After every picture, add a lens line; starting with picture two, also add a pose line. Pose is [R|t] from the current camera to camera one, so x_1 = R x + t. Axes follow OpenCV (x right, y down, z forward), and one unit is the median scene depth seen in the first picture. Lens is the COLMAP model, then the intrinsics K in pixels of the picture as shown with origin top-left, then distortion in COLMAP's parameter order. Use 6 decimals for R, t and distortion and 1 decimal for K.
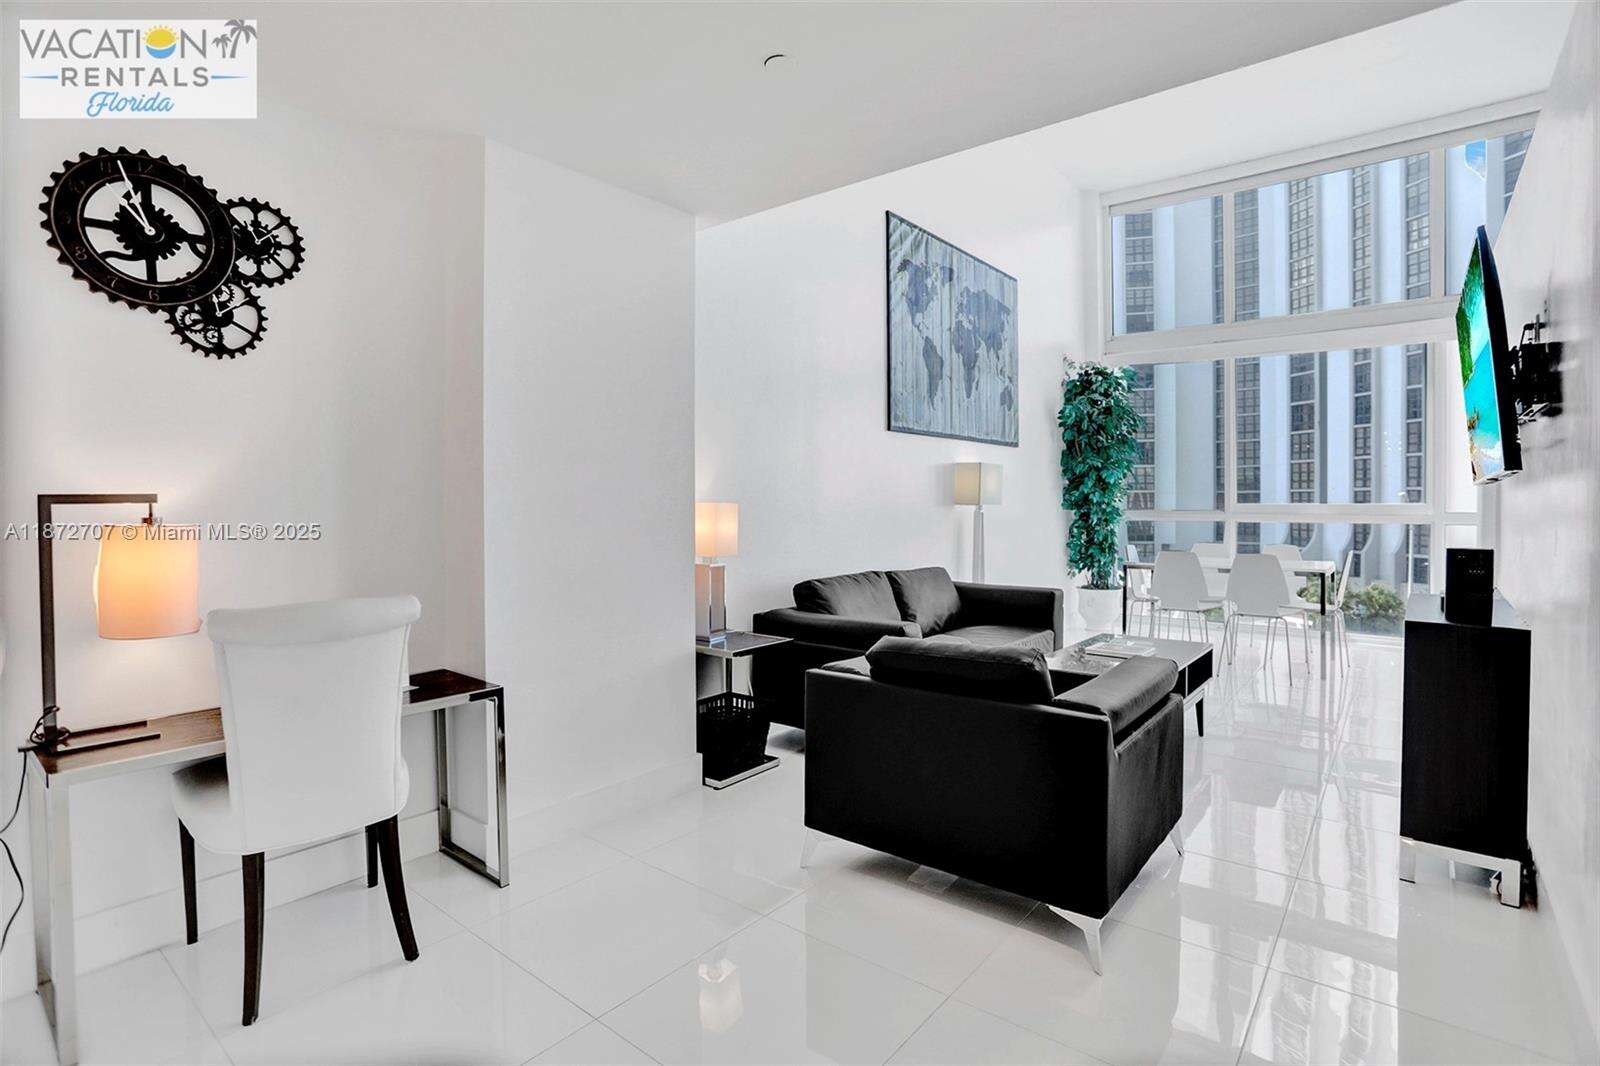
lens RADIAL K [[785.5, 0, 779.4], [0, 785.5, 502.4], [0, 0, 1]] dist [-0.054460, 0.018082]
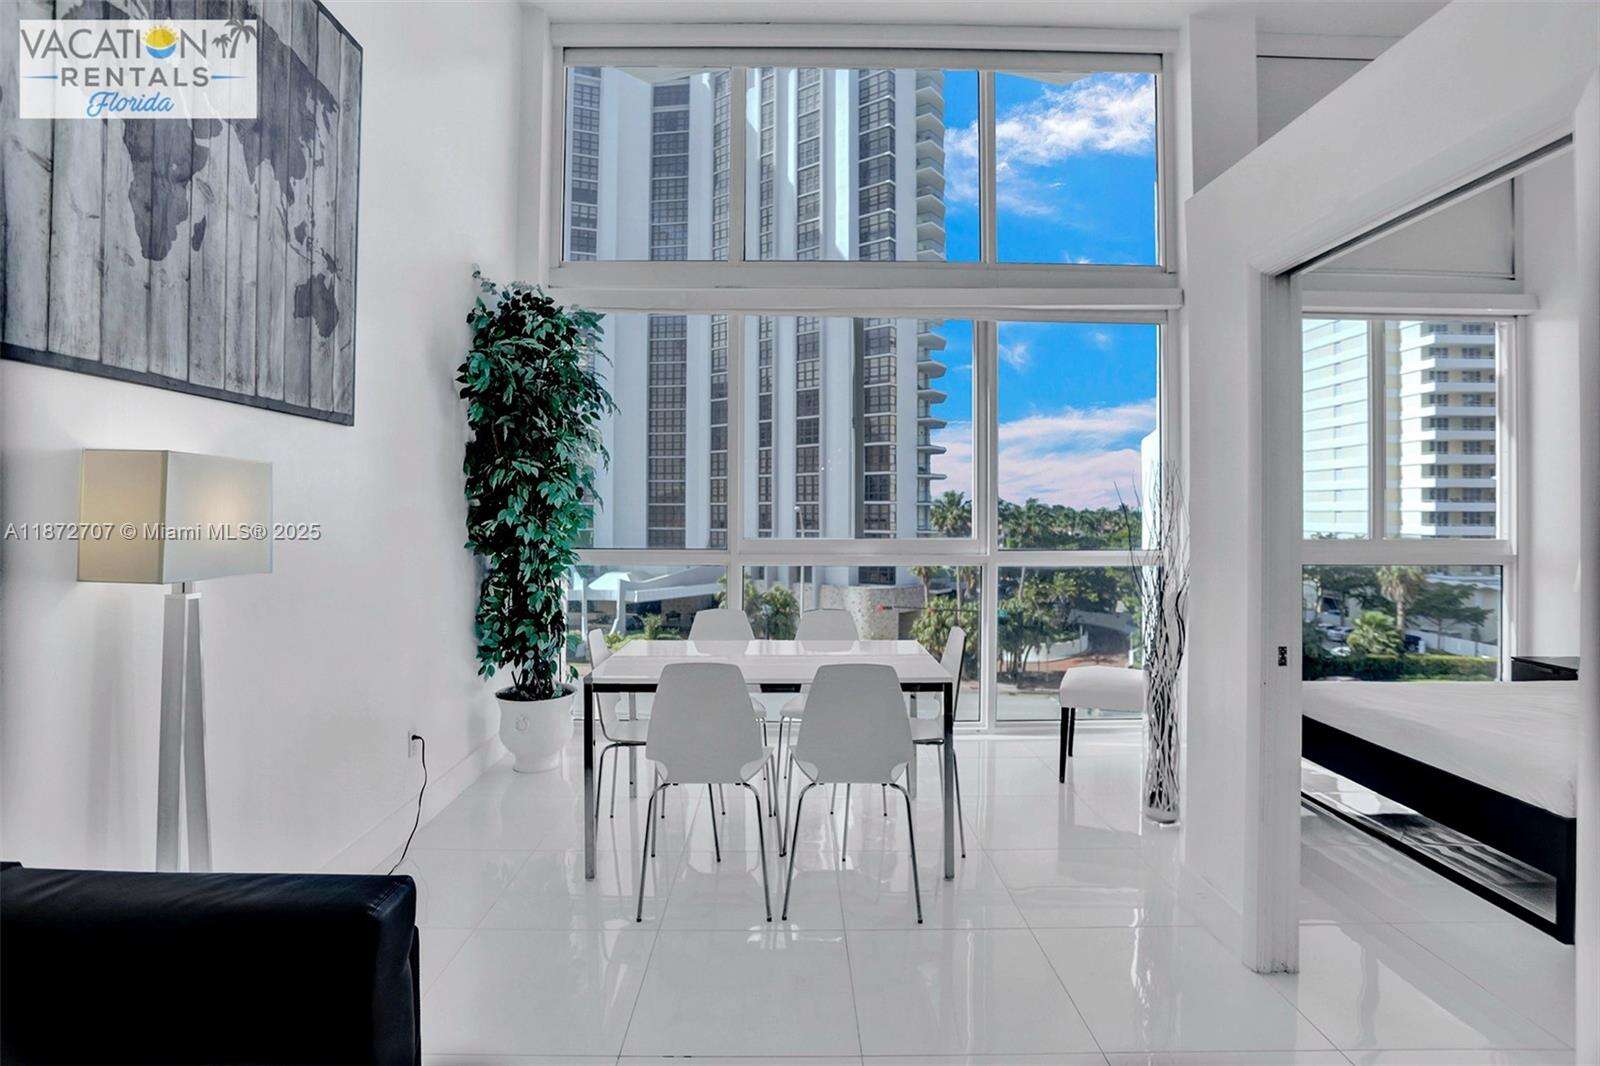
lens RADIAL K [[785.5, 0, 802.8], [0, 785.5, 510.6], [0, 0, 1]] dist [-0.054460, 0.018082]
pose [[0.755881, 0.004403, 0.654694, 0.193747], [-0.003650, 0.999990, -0.002510, -0.020638], [-0.654699, -0.000492, 0.755890, 0.462491]]
